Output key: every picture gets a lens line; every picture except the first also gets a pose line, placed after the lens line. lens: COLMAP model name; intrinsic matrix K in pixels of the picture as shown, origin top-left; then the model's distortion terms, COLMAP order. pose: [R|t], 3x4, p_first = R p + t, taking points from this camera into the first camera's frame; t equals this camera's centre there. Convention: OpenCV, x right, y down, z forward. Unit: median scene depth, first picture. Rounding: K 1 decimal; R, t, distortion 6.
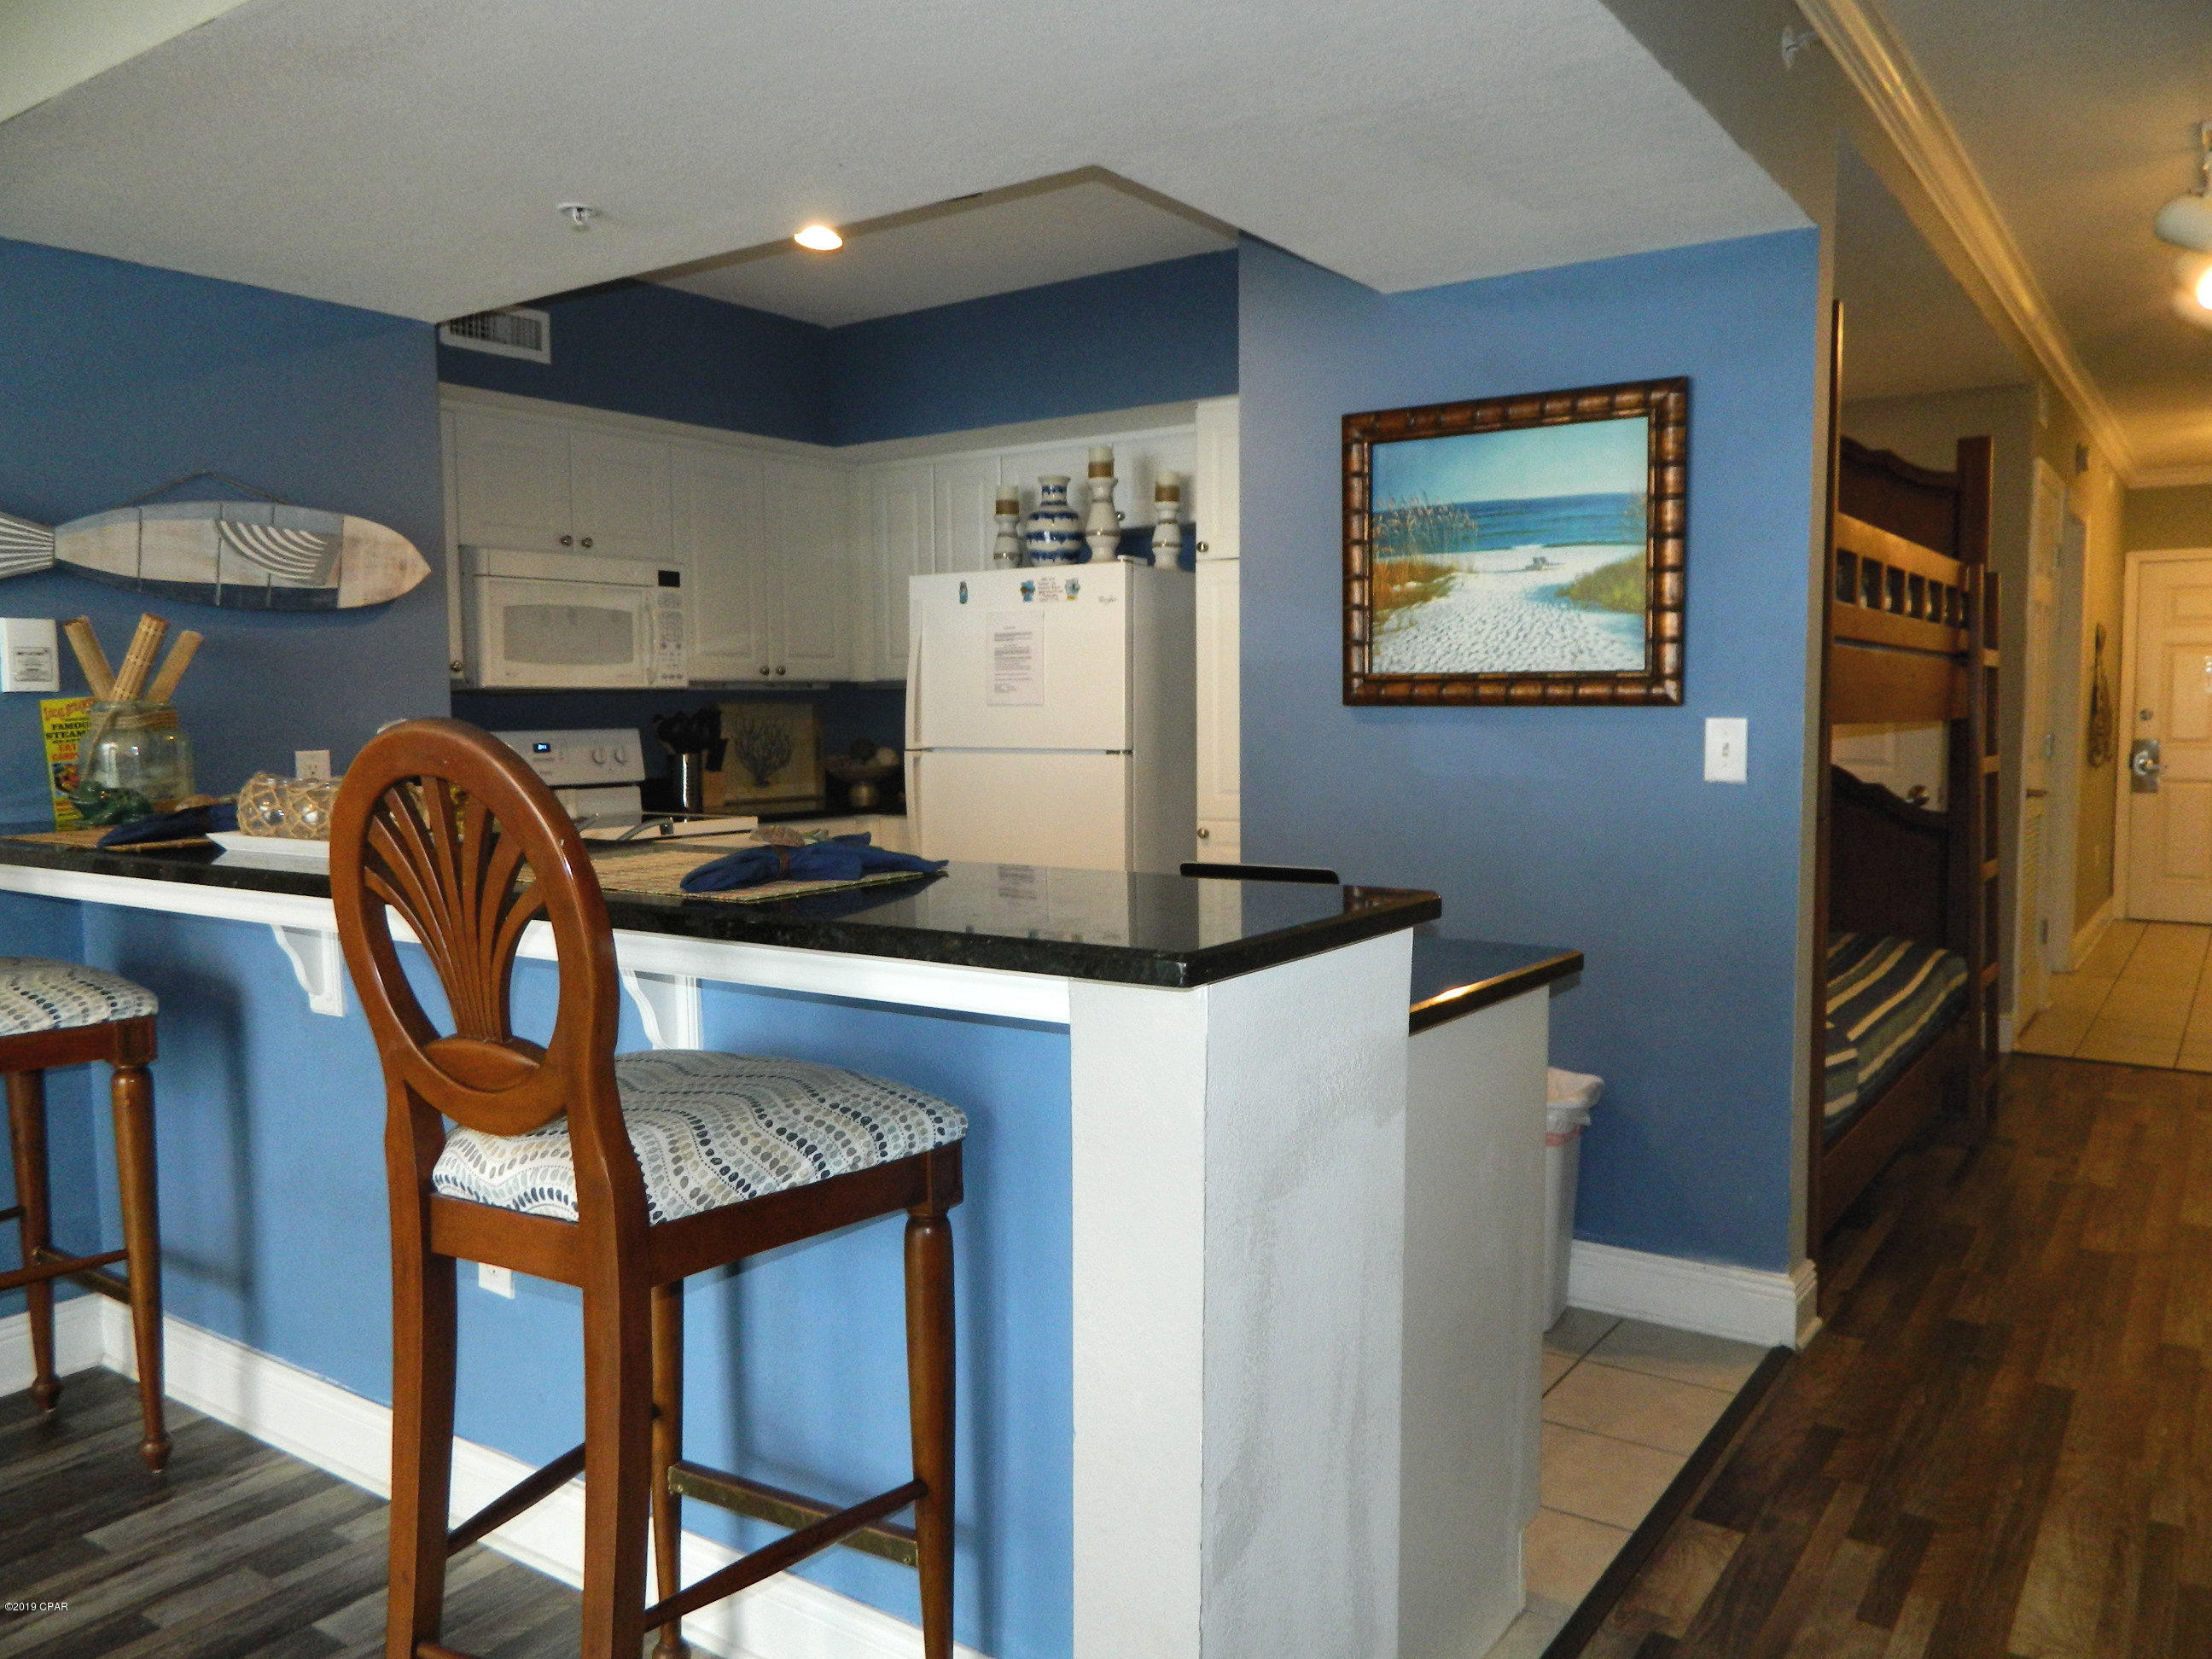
lens RADIAL K [[1664.1, 0, 1100.4], [0, 1664.1, 822.7], [0, 0, 1]] dist [0.031510, -0.027547]
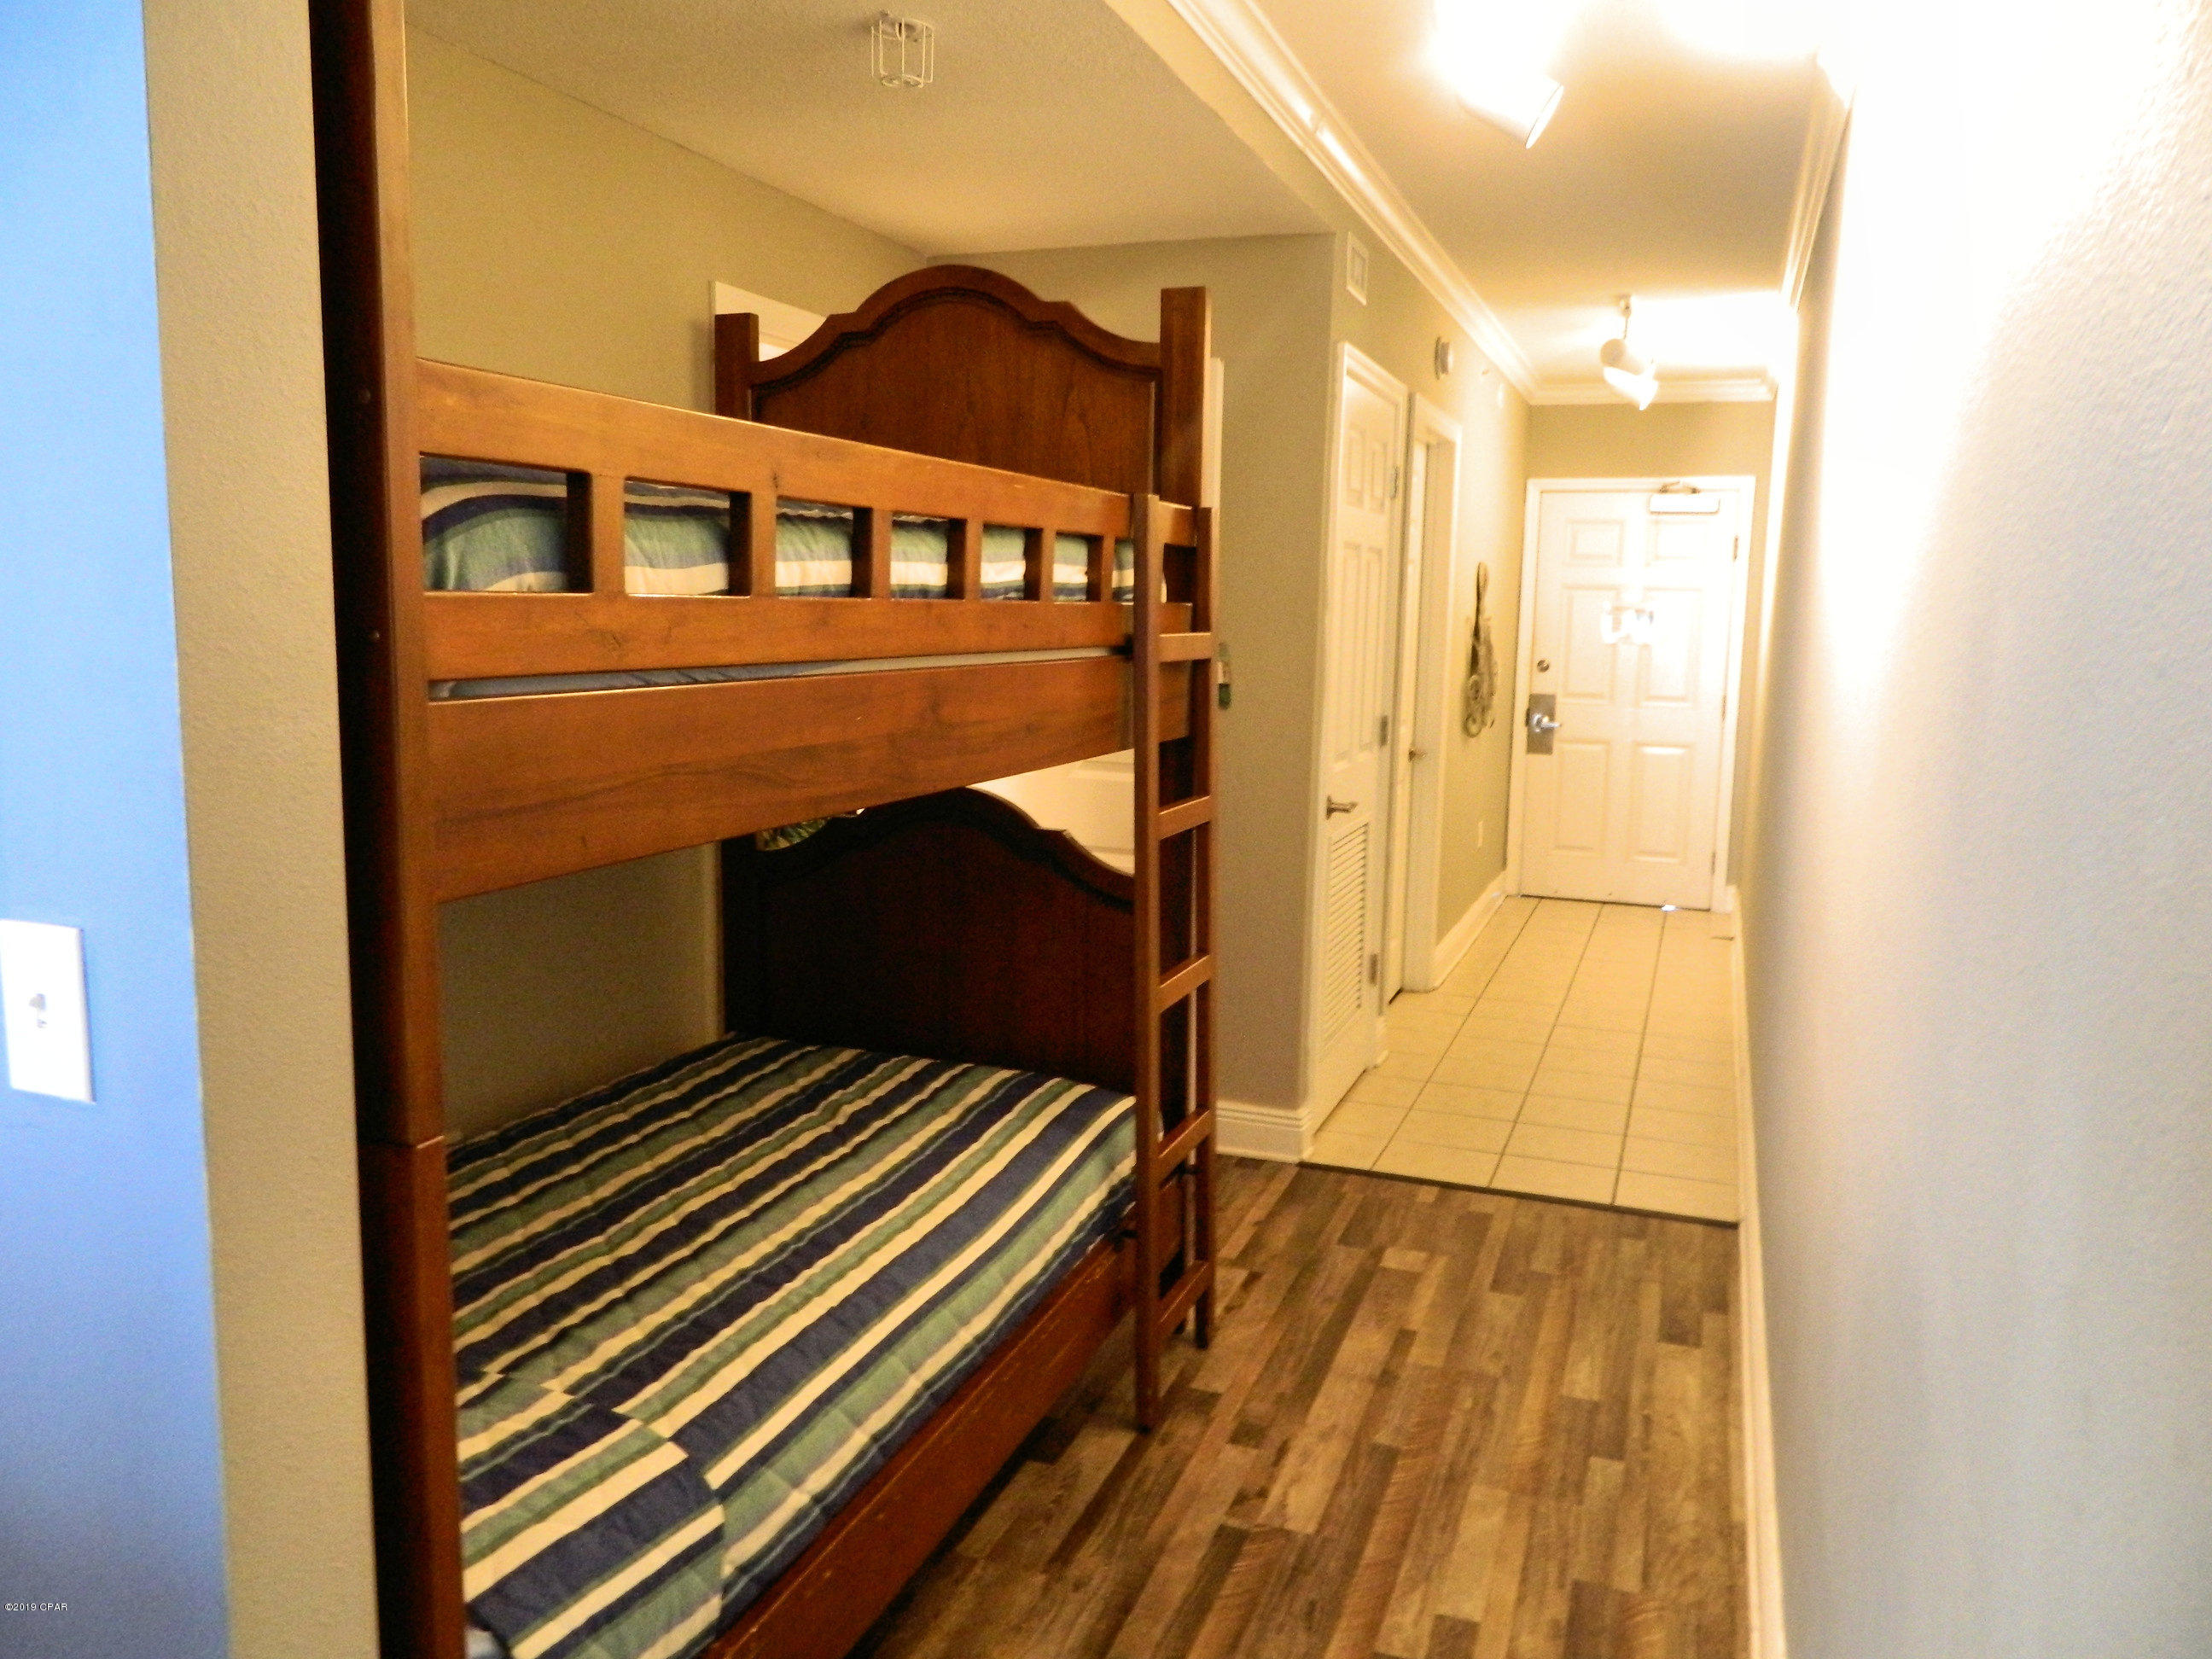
lens RADIAL K [[1664.1, 0, 1100.4], [0, 1664.1, 822.7], [0, 0, 1]] dist [0.031510, -0.027547]
pose [[0.967113, -0.009489, 0.254171, 0.196303], [-0.007352, 0.997843, 0.065227, -0.042303], [-0.254242, -0.064951, 0.964957, 0.233096]]
